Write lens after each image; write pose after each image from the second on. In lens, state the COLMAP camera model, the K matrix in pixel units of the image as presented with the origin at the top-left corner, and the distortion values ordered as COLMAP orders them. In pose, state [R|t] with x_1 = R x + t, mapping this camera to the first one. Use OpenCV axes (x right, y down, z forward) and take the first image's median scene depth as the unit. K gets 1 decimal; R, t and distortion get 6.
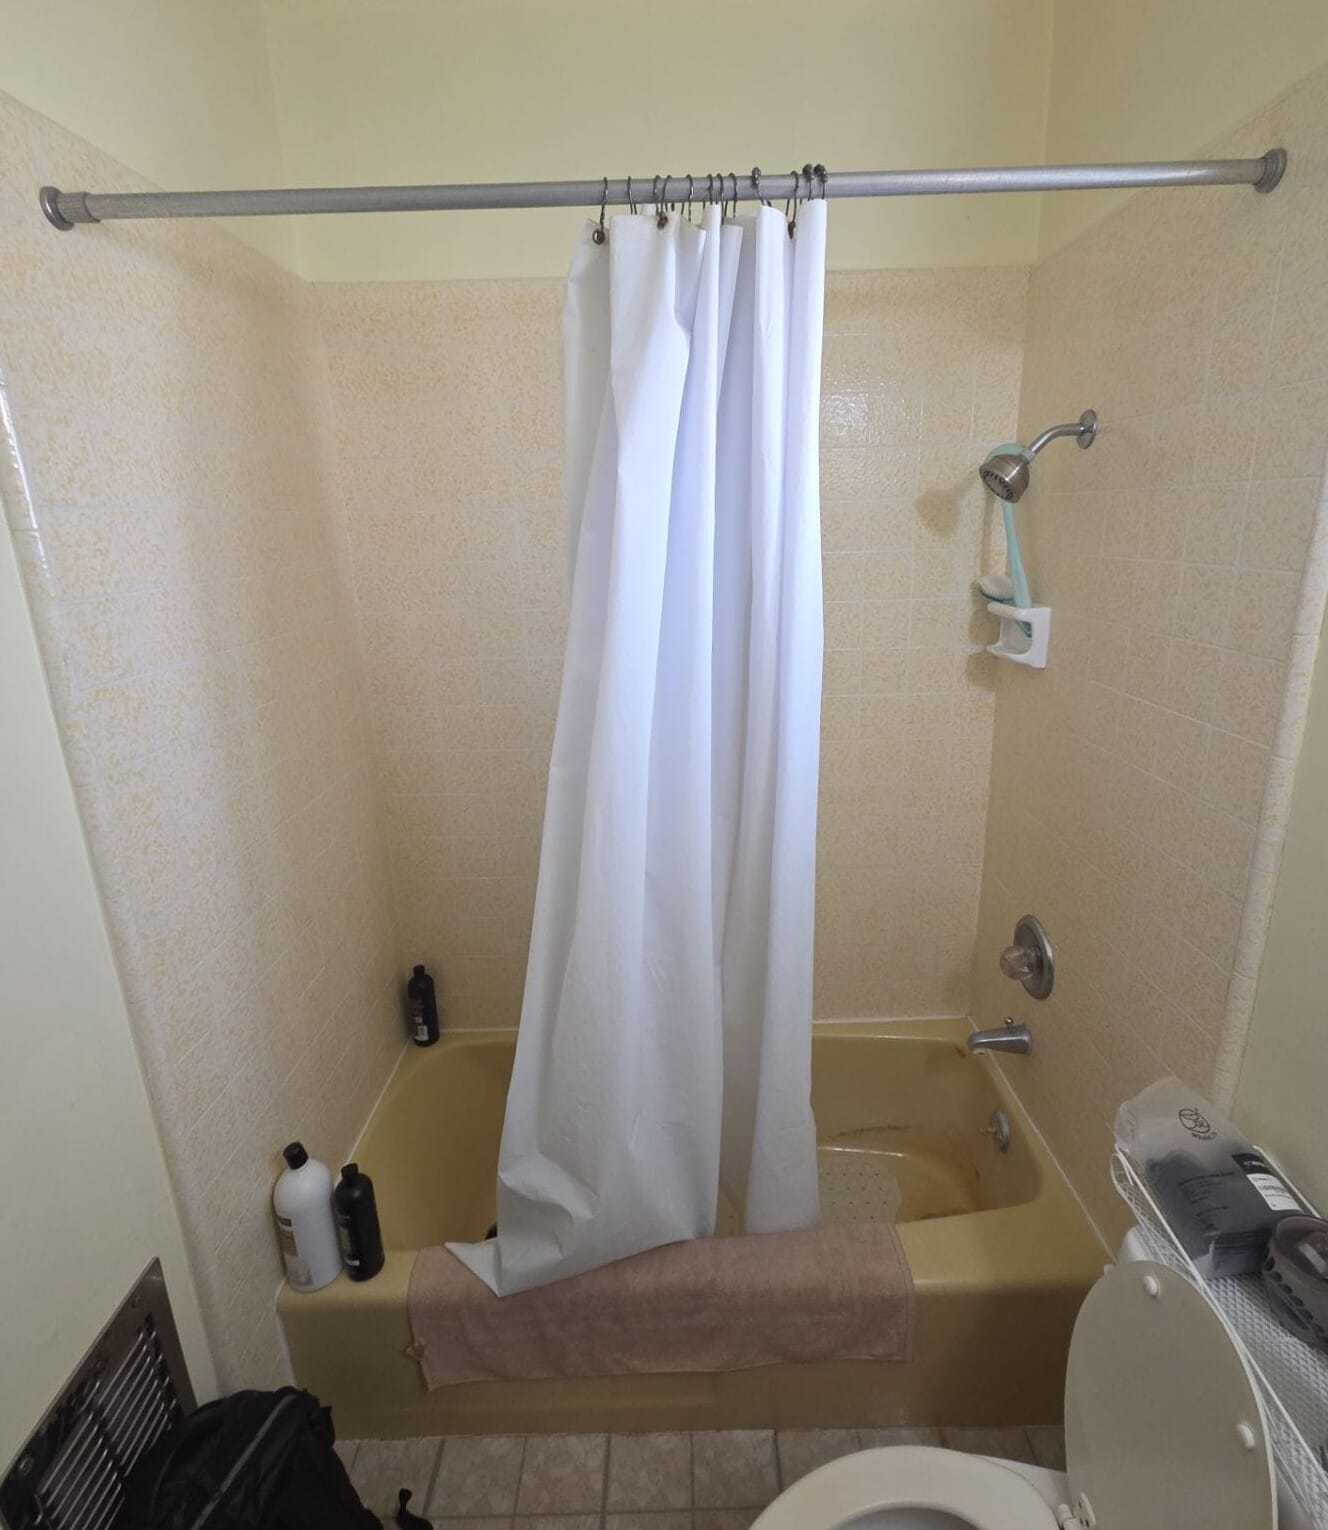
lens RADIAL K [[770.6, 0, 665.2], [0, 770.6, 723.9], [0, 0, 1]] dist [0.005162, -0.001882]
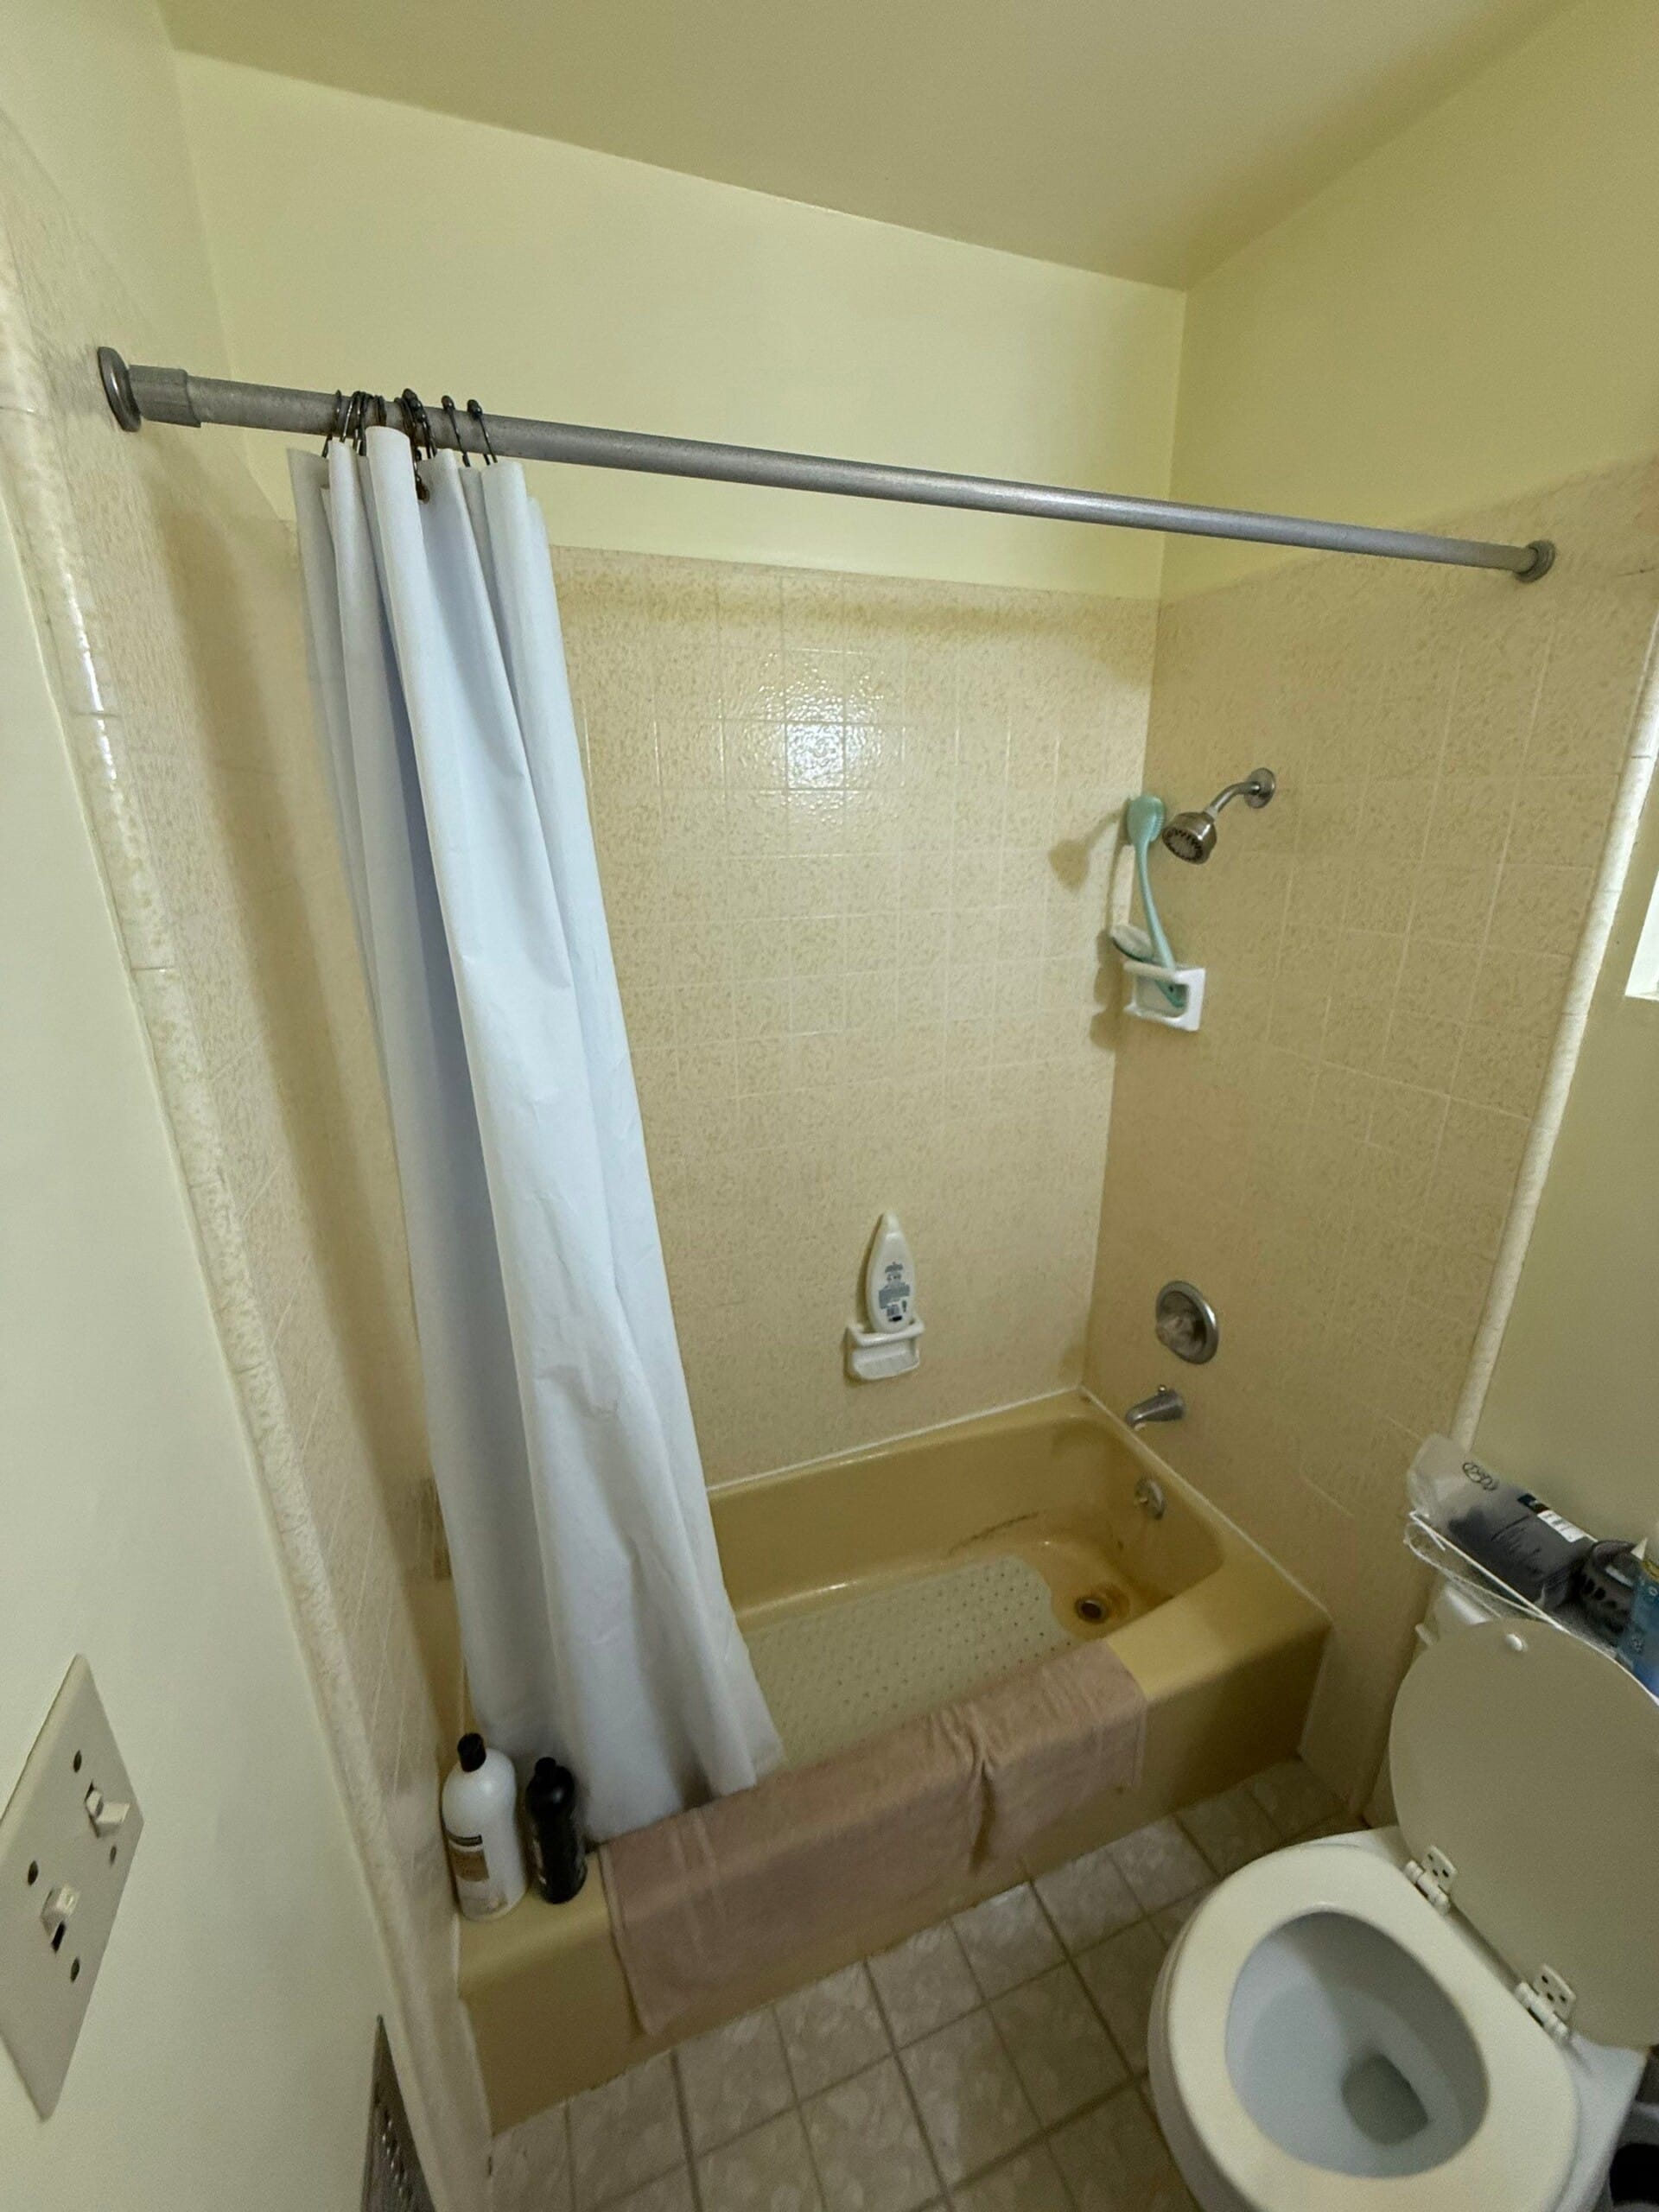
lens RADIAL K [[879.8, 0, 828.2], [0, 879.8, 1105.0], [0, 0, 1]] dist [-0.000576, -0.000004]
pose [[0.938429, -0.092057, 0.332981, -0.349186], [0.075745, 0.995218, 0.061671, -0.090494], [-0.337066, -0.032653, 0.940915, 0.125351]]
